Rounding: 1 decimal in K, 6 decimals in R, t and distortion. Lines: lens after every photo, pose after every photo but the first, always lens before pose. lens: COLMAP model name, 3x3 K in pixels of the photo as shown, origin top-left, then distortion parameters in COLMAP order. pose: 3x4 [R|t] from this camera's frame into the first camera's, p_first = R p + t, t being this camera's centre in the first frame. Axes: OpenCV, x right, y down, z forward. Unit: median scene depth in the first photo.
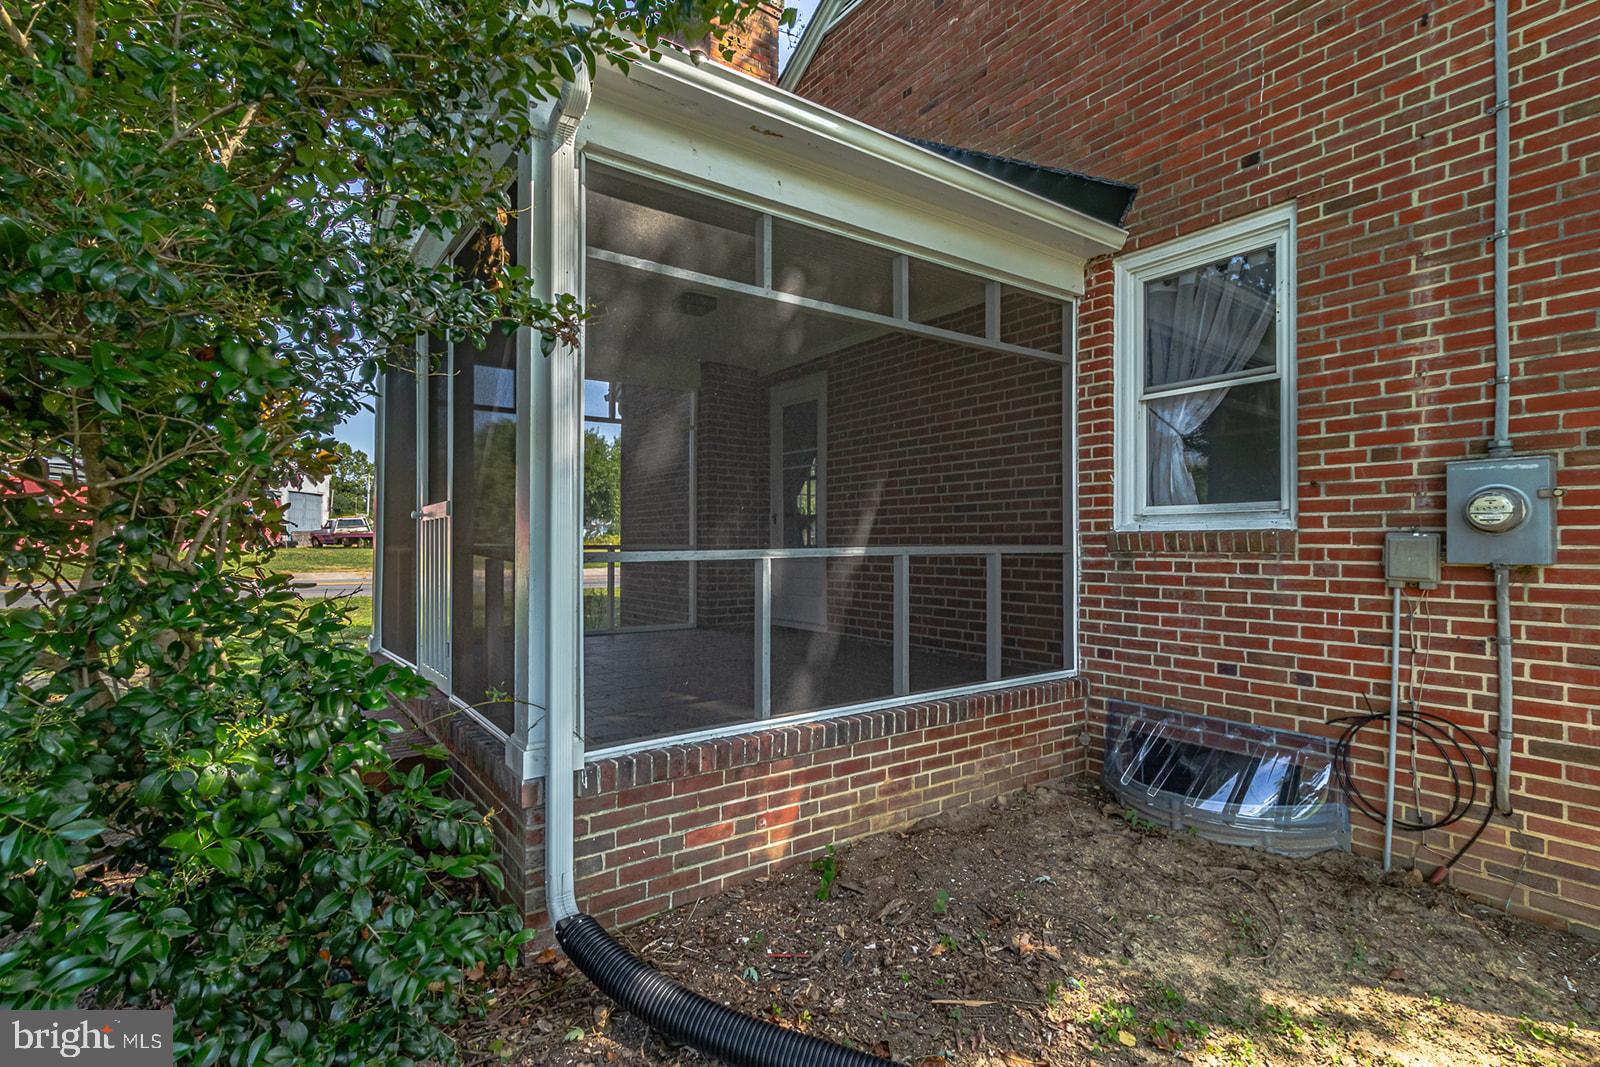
lens RADIAL K [[751.3, 0, 767.5], [0, 751.3, 530.9], [0, 0, 1]] dist [0.001779, 0.000228]
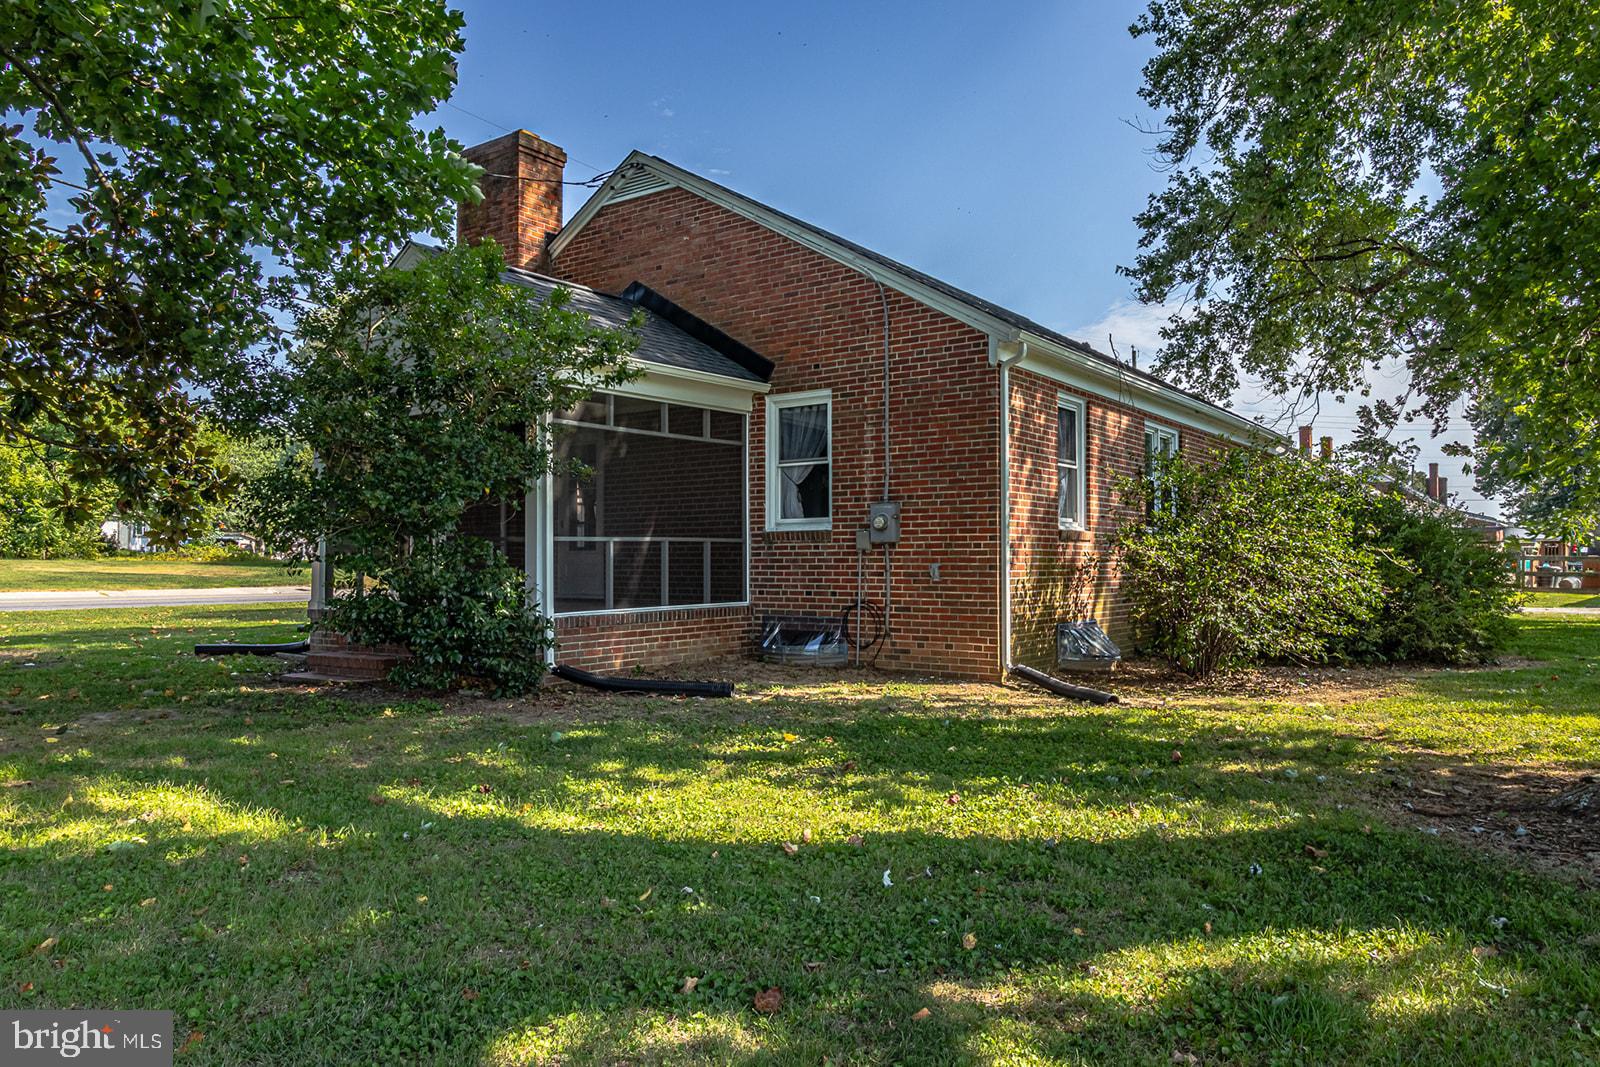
lens RADIAL K [[1092.4, 0, 800.0], [0, 1092.4, 533.5], [0, 0, 1]] dist [0.000906, -0.000011]
pose [[0.936220, 0.002430, 0.351405, -0.542905], [0.000415, 0.999968, -0.008020, 0.033981], [-0.351413, 0.007654, 0.936189, -2.004986]]
